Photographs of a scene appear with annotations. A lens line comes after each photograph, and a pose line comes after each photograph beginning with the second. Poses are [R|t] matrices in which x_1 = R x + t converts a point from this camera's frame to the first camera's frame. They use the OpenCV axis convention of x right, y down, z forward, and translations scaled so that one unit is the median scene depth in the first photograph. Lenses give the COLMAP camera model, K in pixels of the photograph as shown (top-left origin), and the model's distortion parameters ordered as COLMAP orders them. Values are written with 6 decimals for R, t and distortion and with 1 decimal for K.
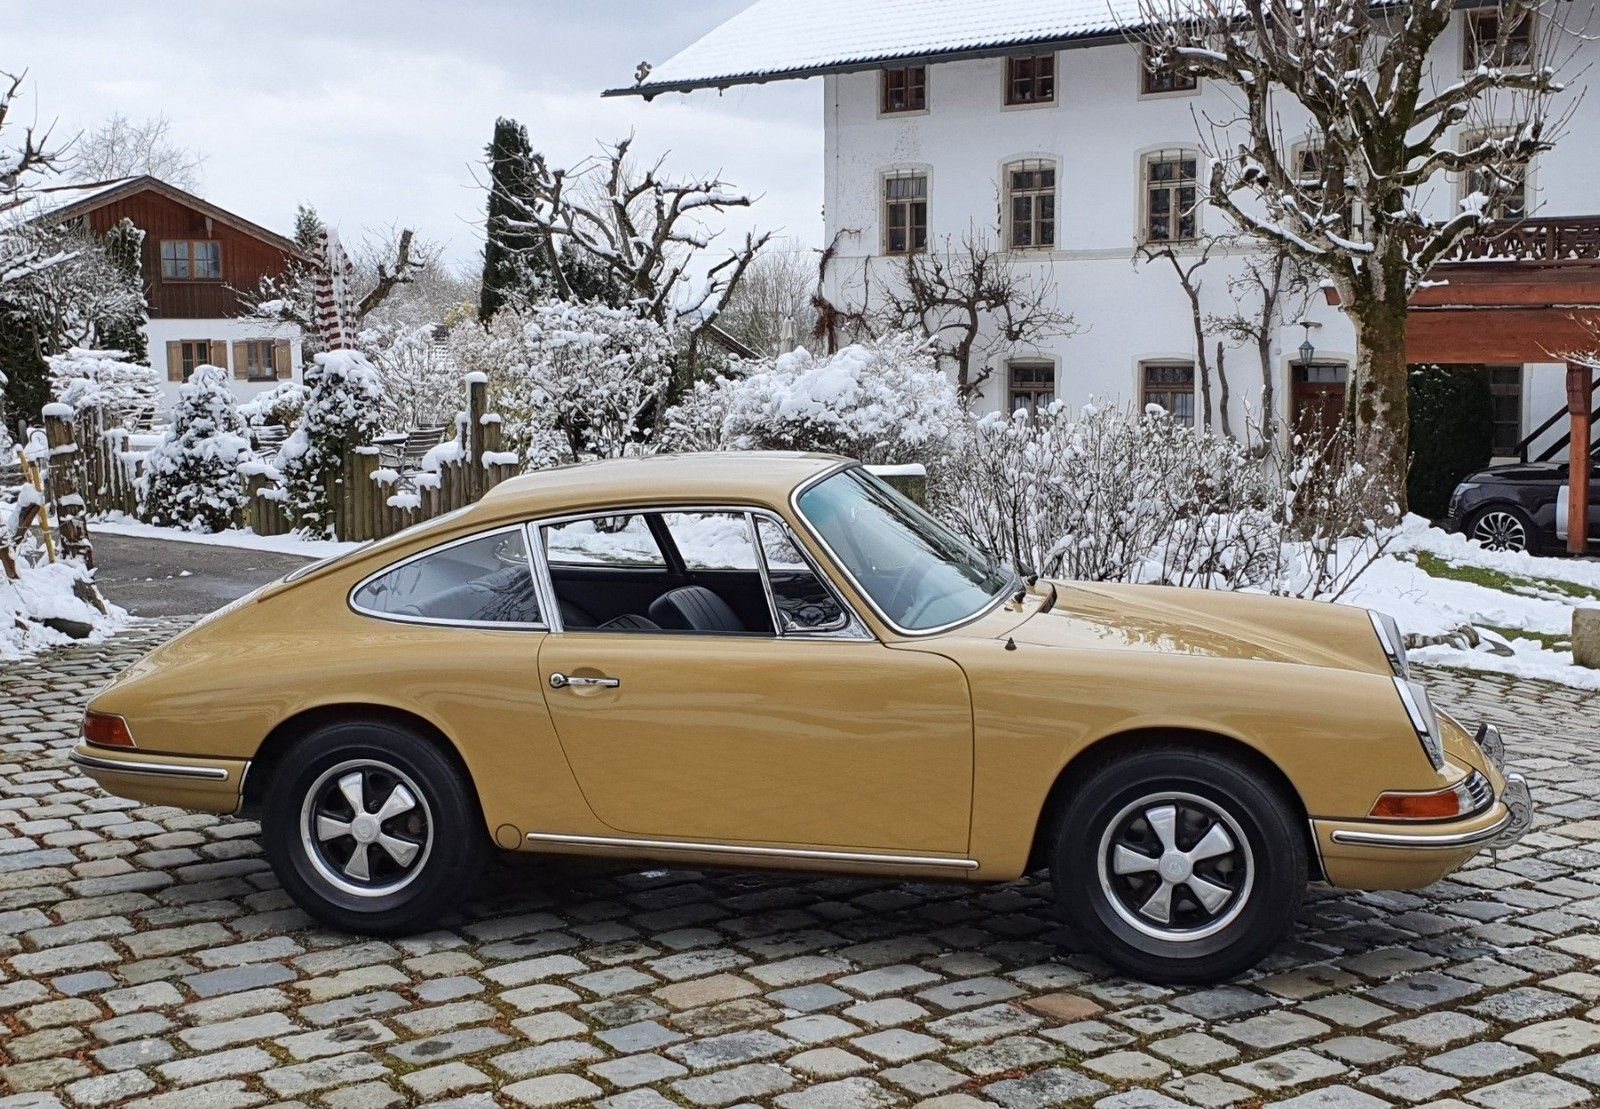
lens RADIAL K [[2075.4, 0, 777.2], [0, 2075.4, 585.6], [0, 0, 1]] dist [0.275492, -0.999032]
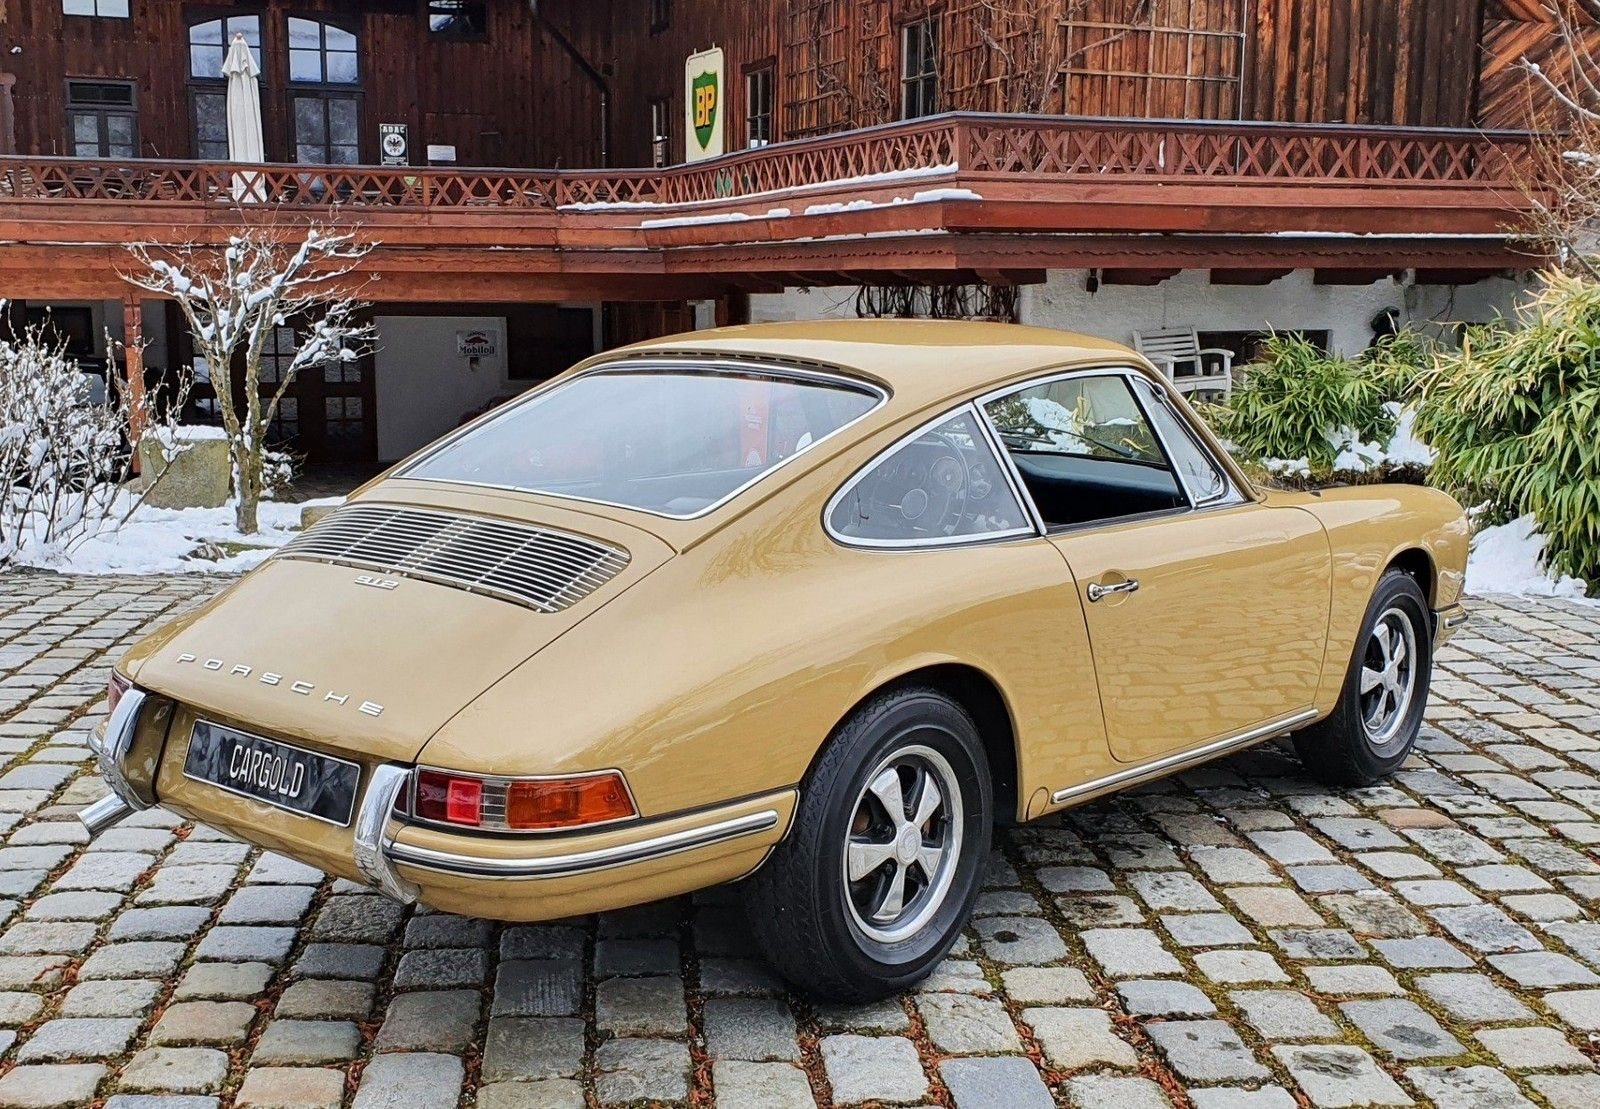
lens RADIAL K [[1821.0, 0, 761.0], [0, 1821.0, 579.4], [0, 0, 1]] dist [0.214128, -0.667518]
pose [[0.491701, -0.125301, 0.861702, -0.255154], [0.095656, 0.991376, 0.089575, -0.011276], [-0.865494, 0.038383, 0.499446, 0.251715]]
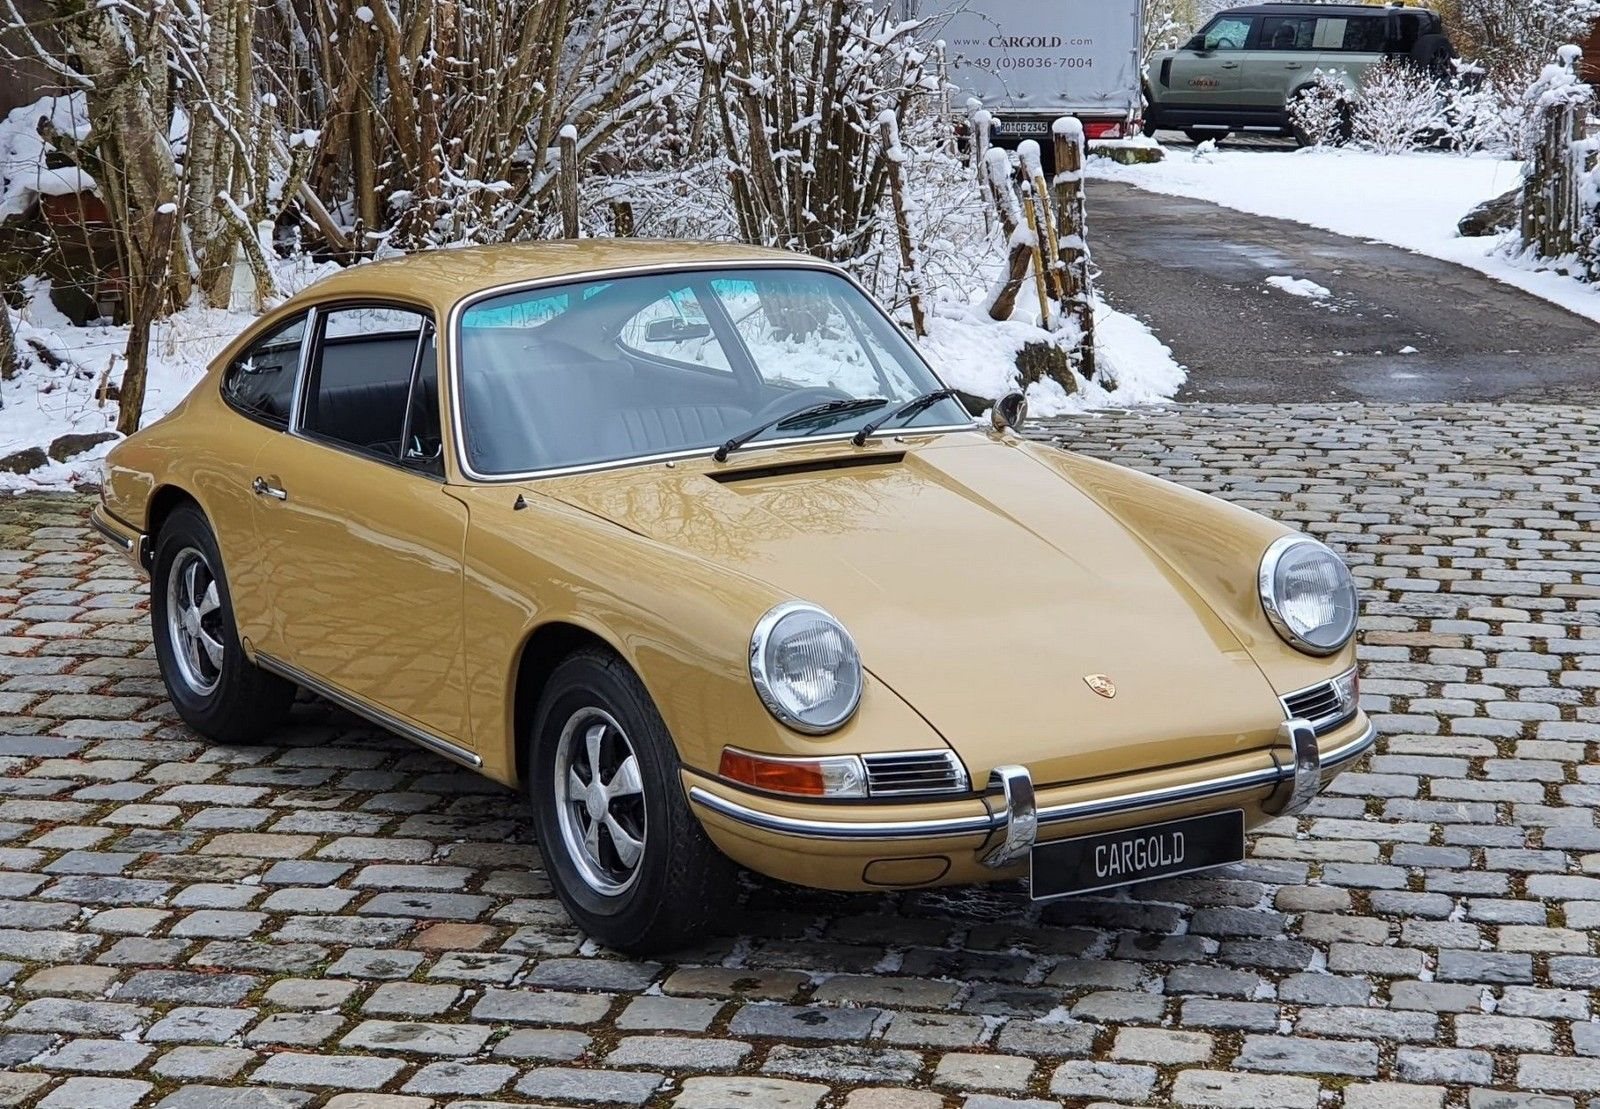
lens RADIAL K [[3236.2, 0, 835.3], [0, 3236.2, 551.7], [0, 0, 1]] dist [0.211792, -0.755908]
pose [[0.704437, 0.129517, -0.697849, 0.348474], [-0.084877, 0.991526, 0.098344, -0.028353], [0.704673, -0.010046, 0.709461, 0.059091]]
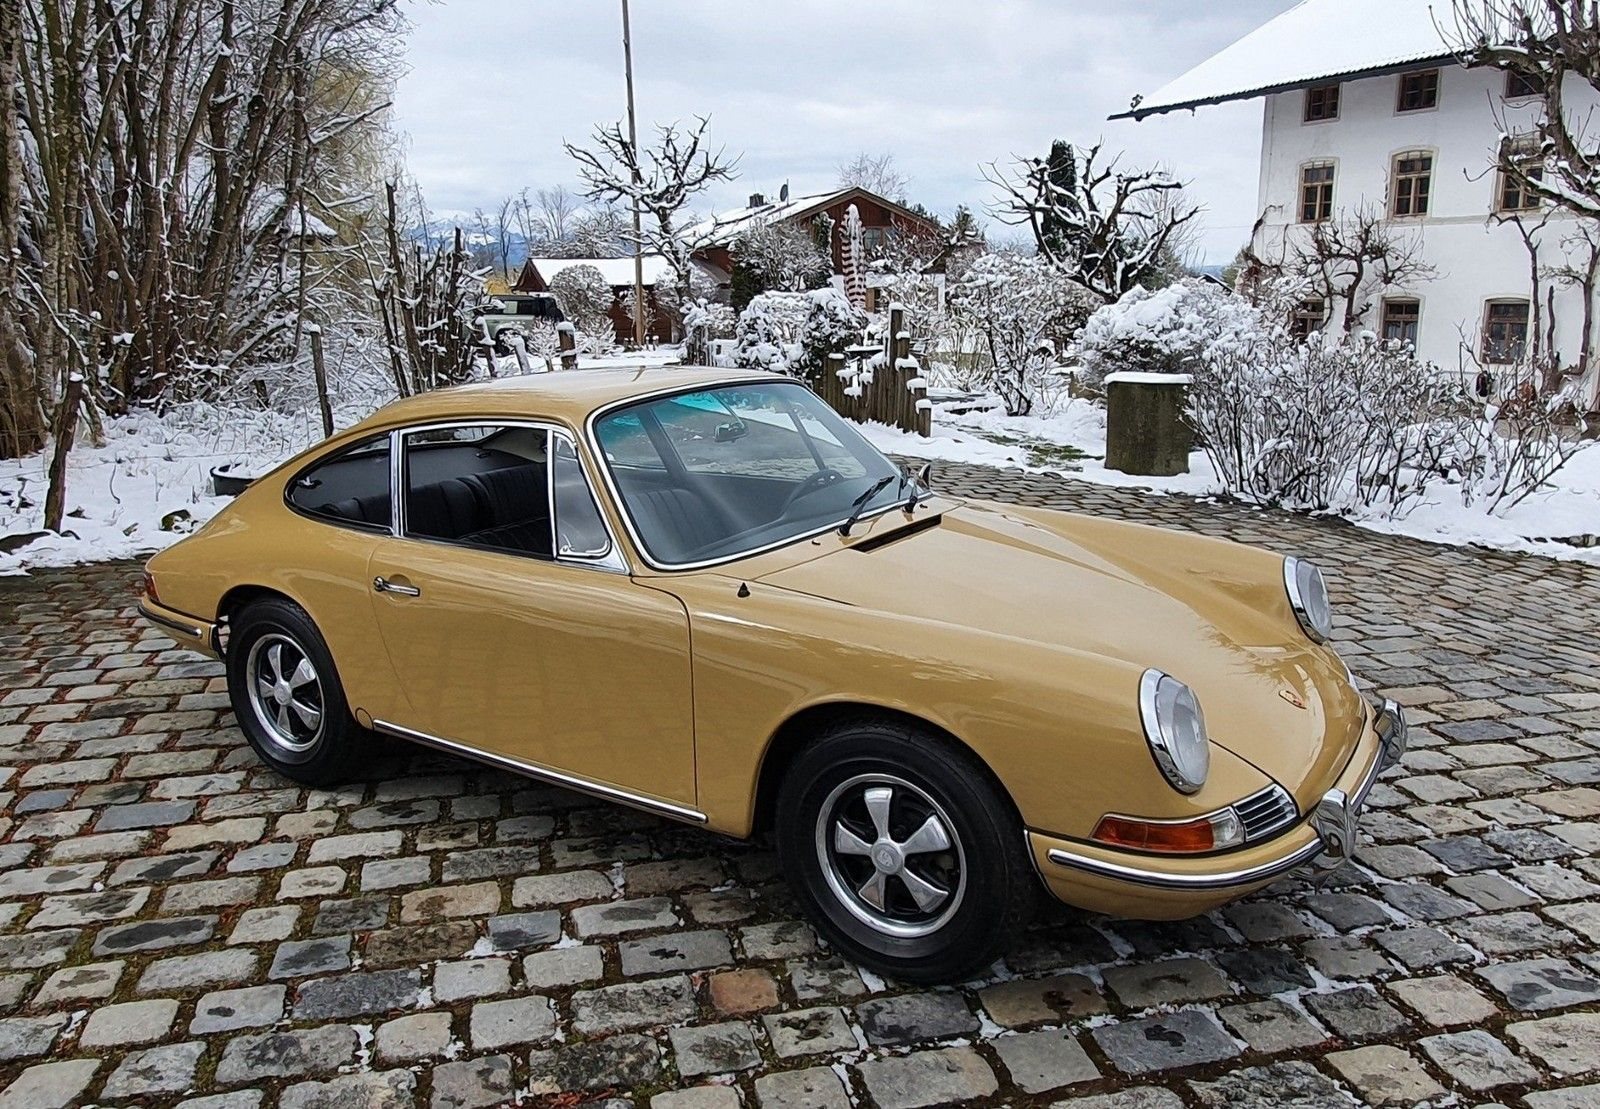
lens RADIAL K [[1246.4, 0, 816.3], [0, 1246.4, 566.1], [0, 0, 1]] dist [0.009063, 0.001775]
pose [[0.939017, 0.075902, -0.335389, 0.103679], [-0.041059, 0.993106, 0.109793, -0.013837], [0.341410, -0.089327, 0.935660, 0.160614]]
